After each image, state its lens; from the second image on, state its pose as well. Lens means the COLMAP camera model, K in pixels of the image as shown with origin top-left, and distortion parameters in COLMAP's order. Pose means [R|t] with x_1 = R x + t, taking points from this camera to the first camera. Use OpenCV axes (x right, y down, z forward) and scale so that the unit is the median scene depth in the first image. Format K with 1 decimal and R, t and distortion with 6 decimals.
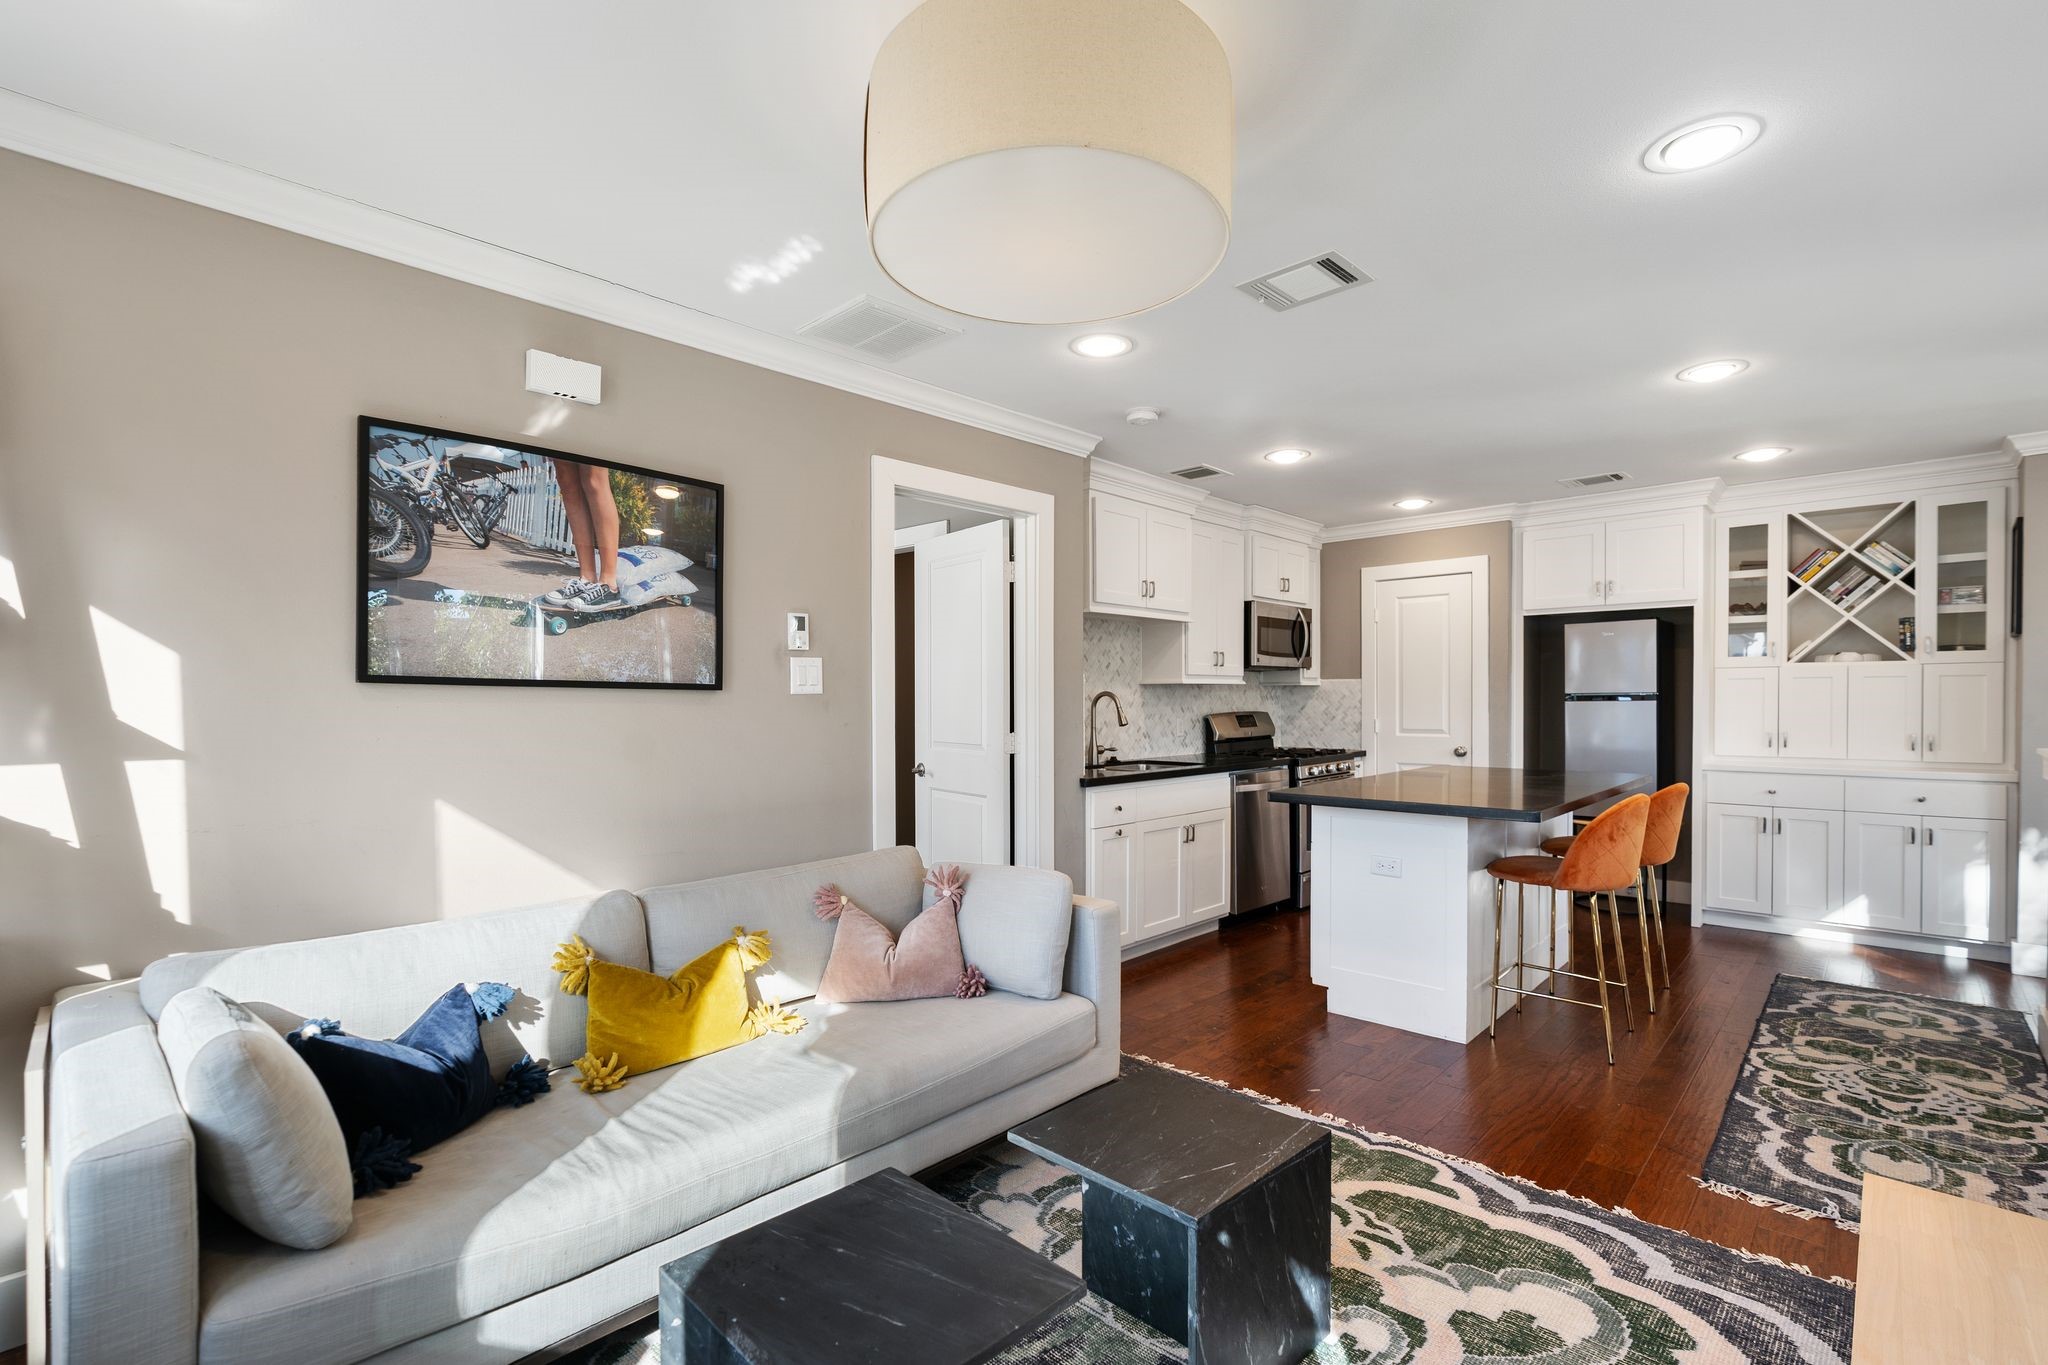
lens RADIAL K [[934.4, 0, 1015.8], [0, 934.4, 716.1], [0, 0, 1]] dist [-0.005122, 0.000445]
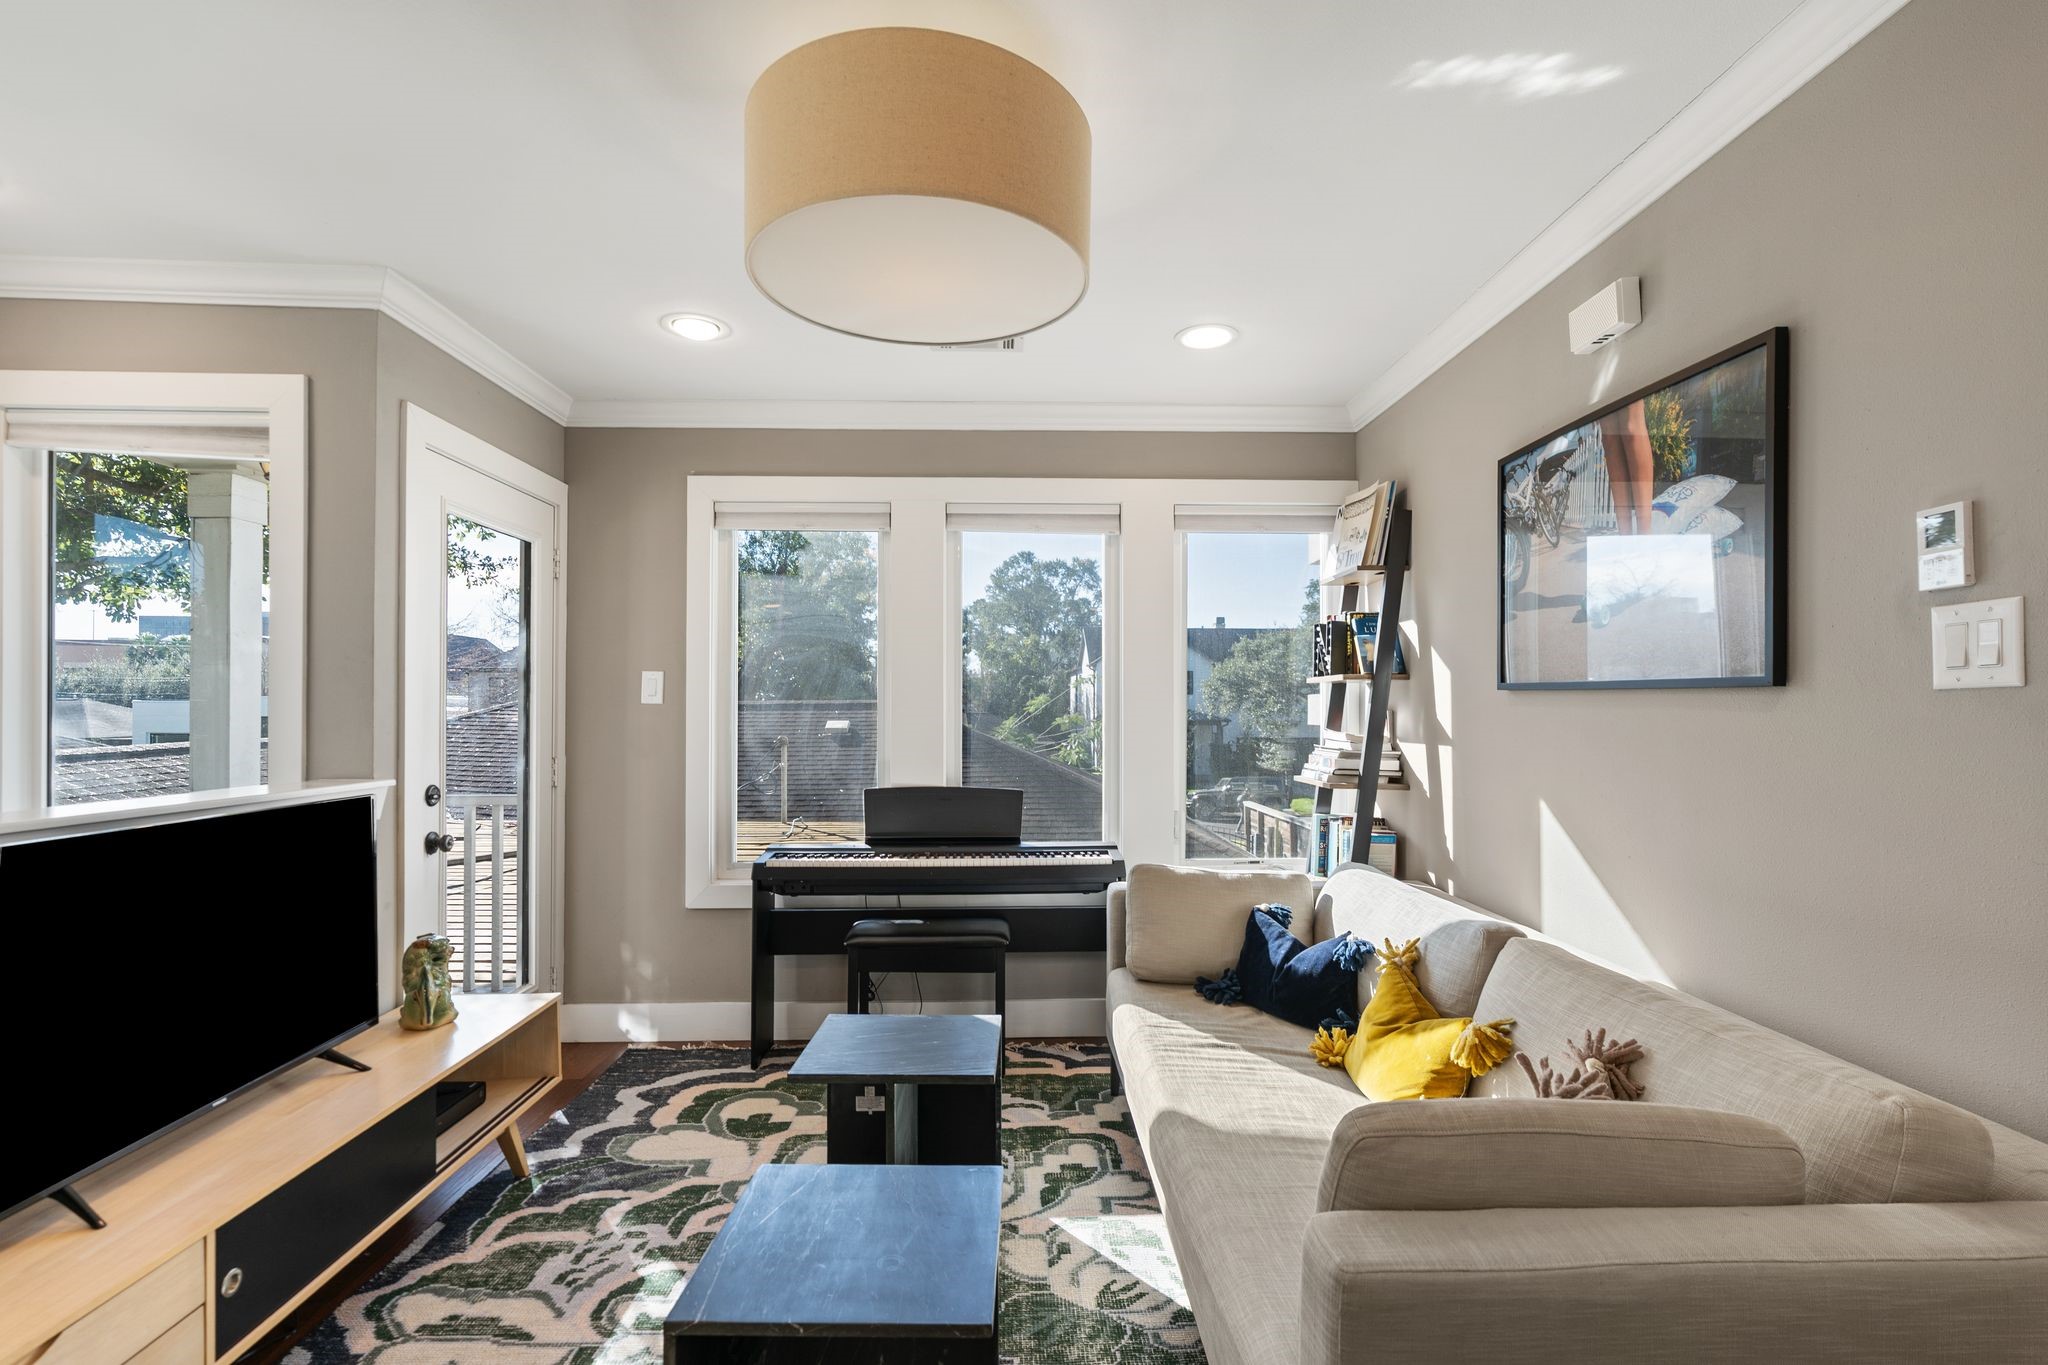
lens RADIAL K [[934.4, 0, 1028.7], [0, 934.4, 690.9], [0, 0, 1]] dist [-0.005122, 0.000445]
pose [[-0.701971, -0.010597, -0.712127, 0.266951], [-0.008721, 0.999942, -0.006283, -0.011284], [0.712153, 0.001800, -0.702022, 0.697008]]
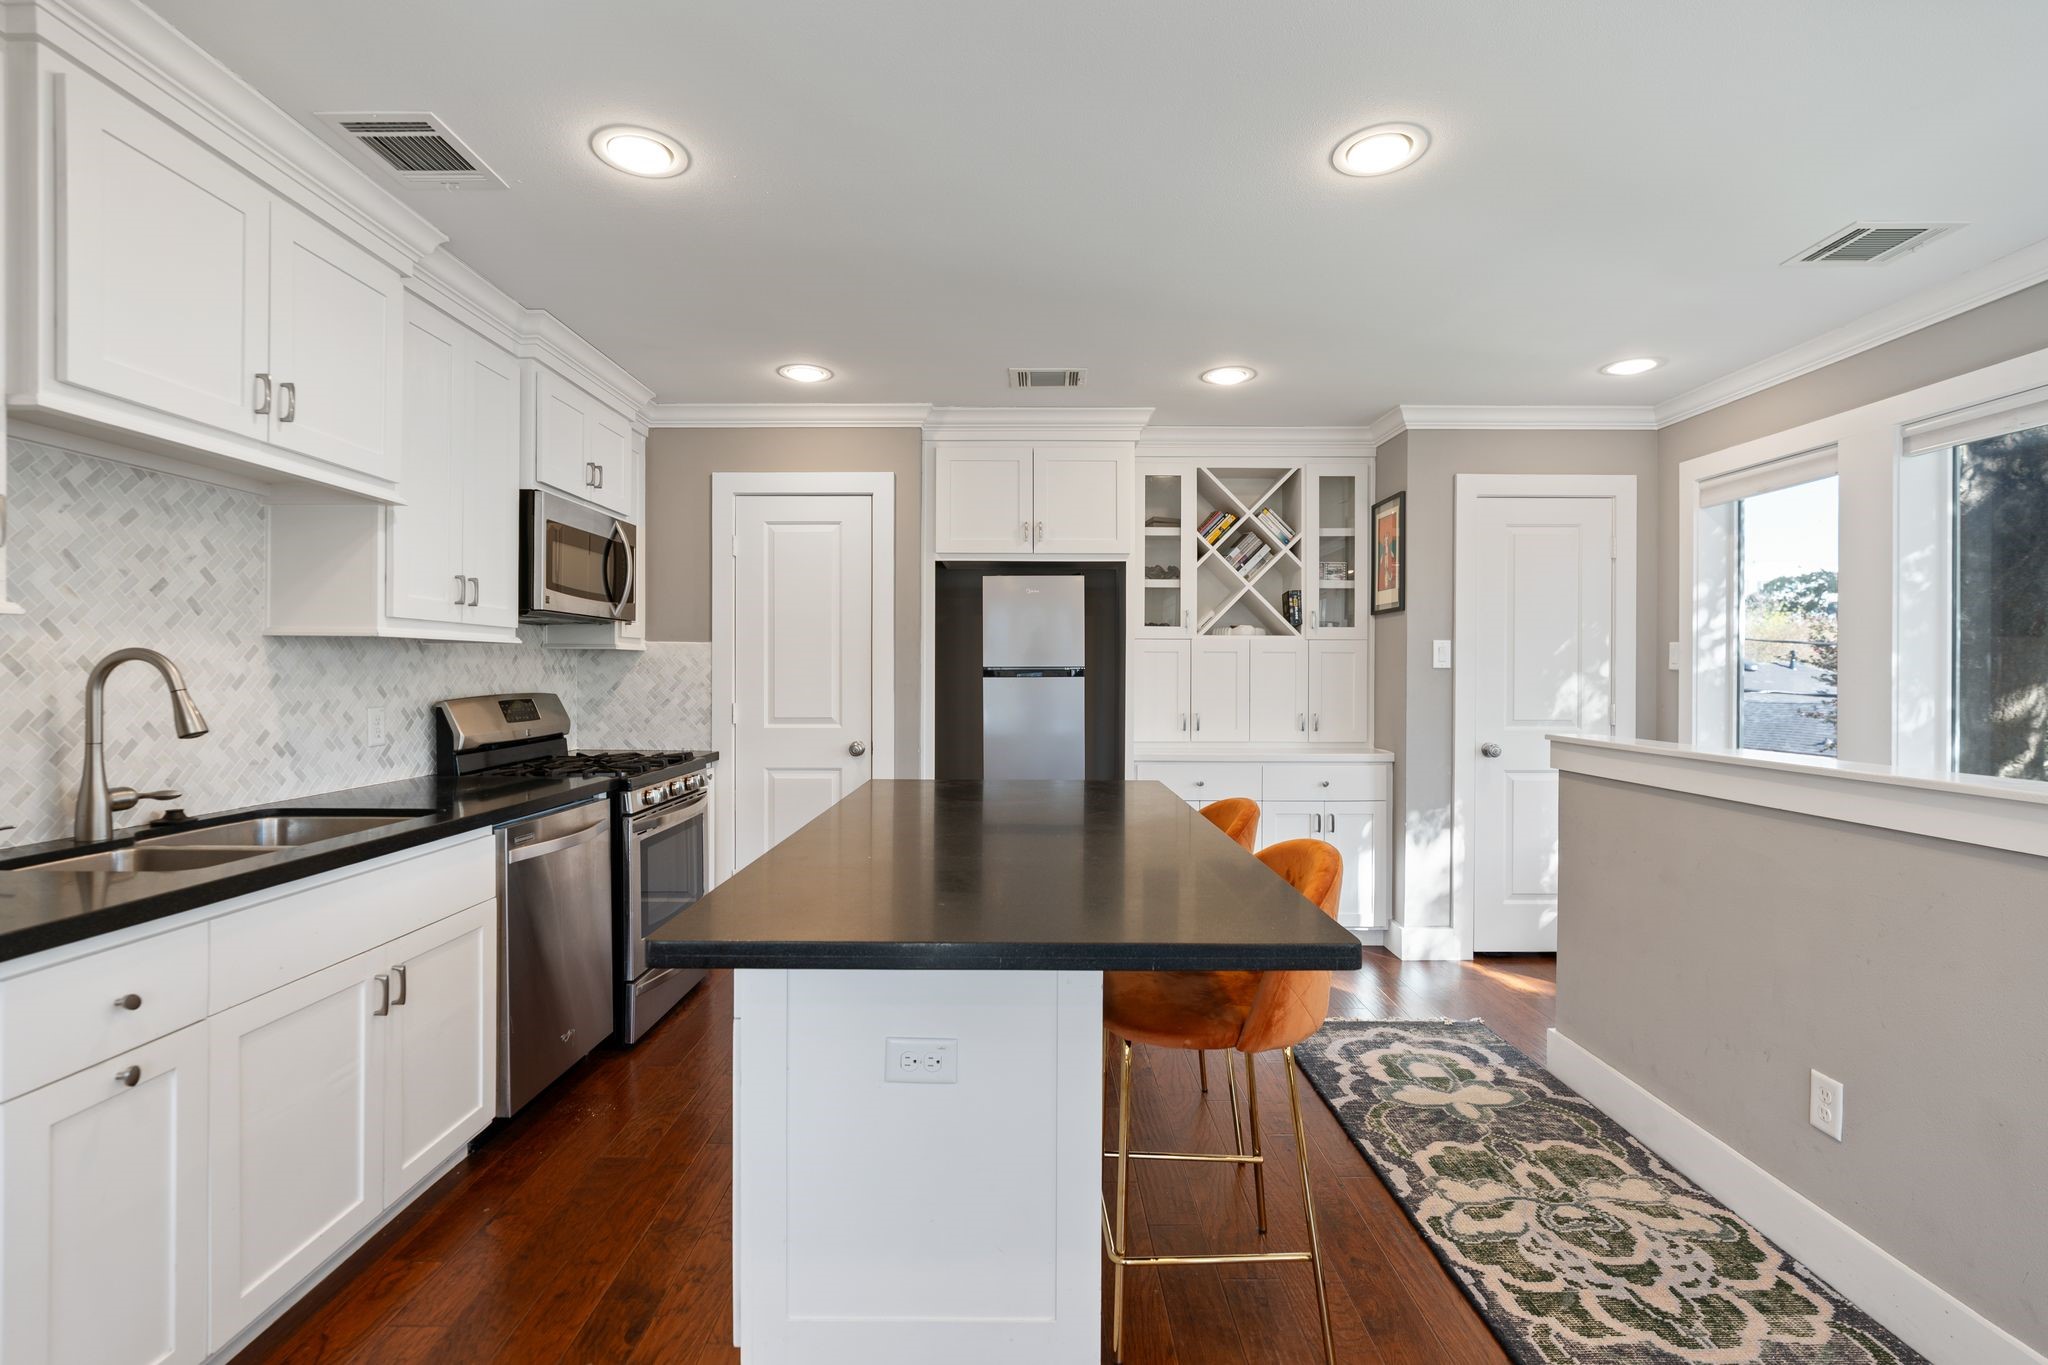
lens RADIAL K [[934.4, 0, 1027.0], [0, 934.4, 677.6], [0, 0, 1]] dist [-0.005122, 0.000445]
pose [[0.720805, 0.003532, 0.693129, 0.100431], [0.005966, 0.999918, -0.011299, -0.008056], [-0.693112, 0.012279, 0.720725, 0.496255]]
